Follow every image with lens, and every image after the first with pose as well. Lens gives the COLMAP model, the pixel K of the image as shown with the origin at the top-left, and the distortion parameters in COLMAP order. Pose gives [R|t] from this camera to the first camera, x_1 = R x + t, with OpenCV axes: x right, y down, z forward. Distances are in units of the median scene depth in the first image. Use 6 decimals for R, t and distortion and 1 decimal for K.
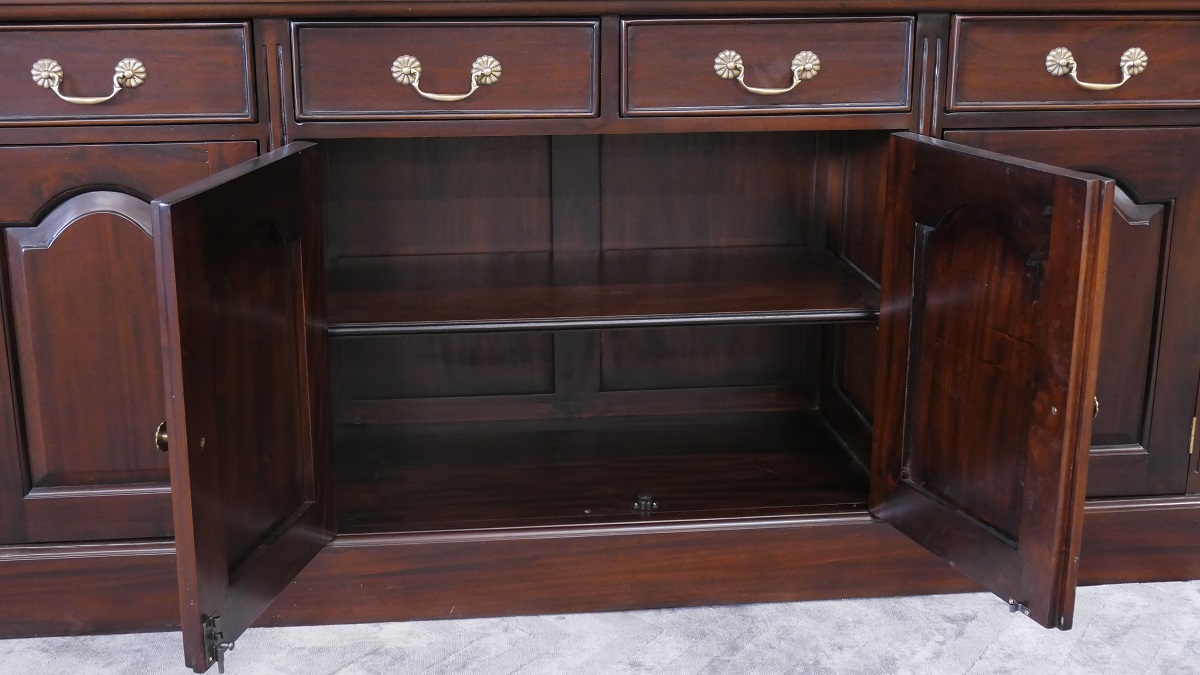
lens RADIAL K [[1505.8, 0, 604.7], [0, 1505.8, 334.4], [0, 0, 1]] dist [-0.014718, 0.000000]
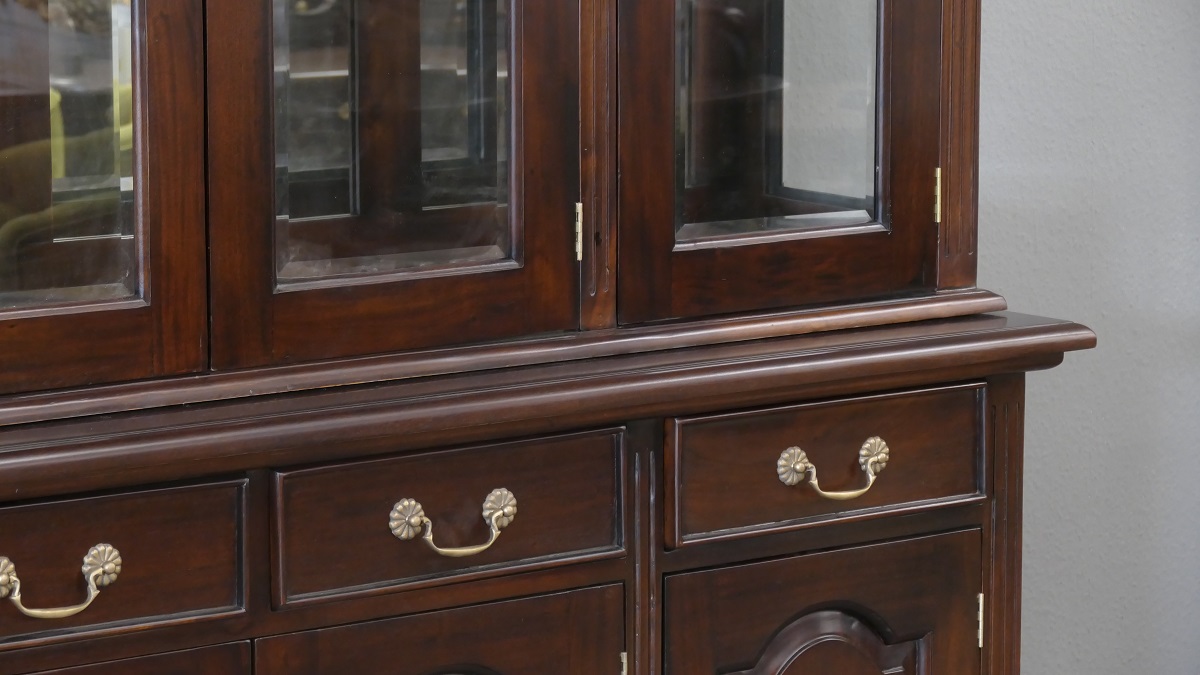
lens RADIAL K [[4167.4, 0, 602.3], [0, 4167.4, 337.3], [0, 0, 1]] dist [-0.097915, 0.000000]
pose [[0.857764, -0.077250, 0.508207, -0.803789], [0.143021, 0.985472, -0.091598, -0.072612], [-0.493747, 0.151254, 0.856350, -0.695407]]
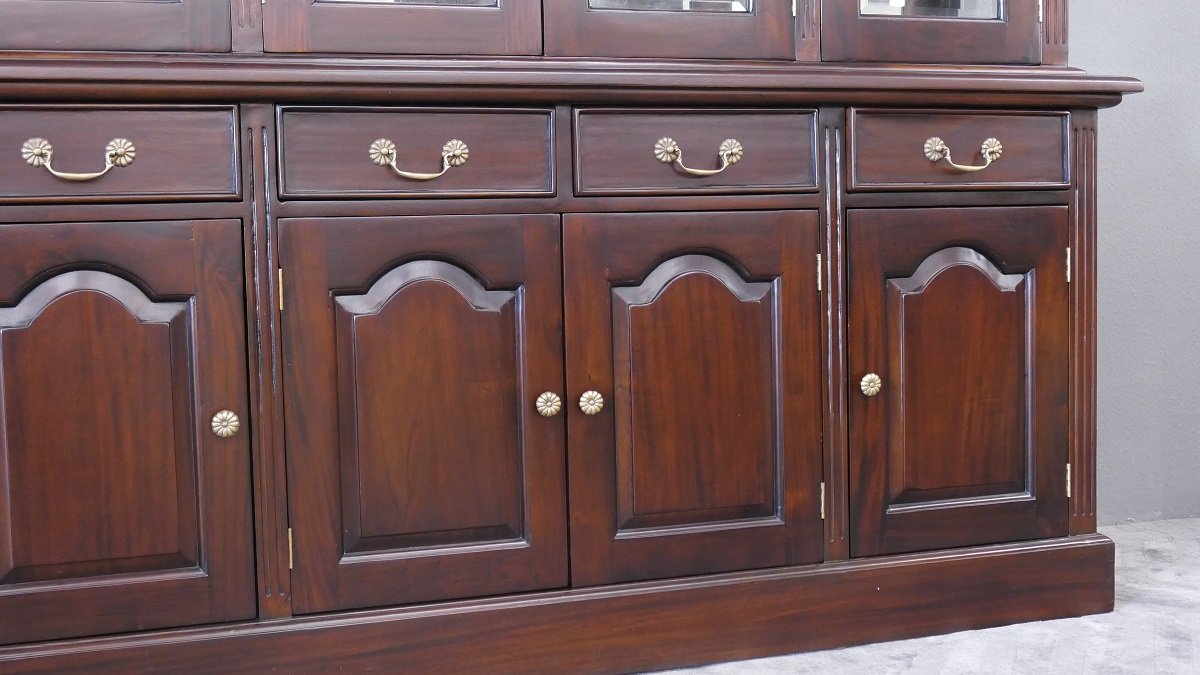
lens RADIAL K [[1505.8, 0, 587.0], [0, 1505.8, 342.1], [0, 0, 1]] dist [-0.014718, 0.000000]
pose [[0.973757, -0.036280, 0.224681, -0.229979], [0.083457, 0.975364, -0.204205, 0.182259], [-0.211737, 0.217598, 0.952795, -0.021279]]
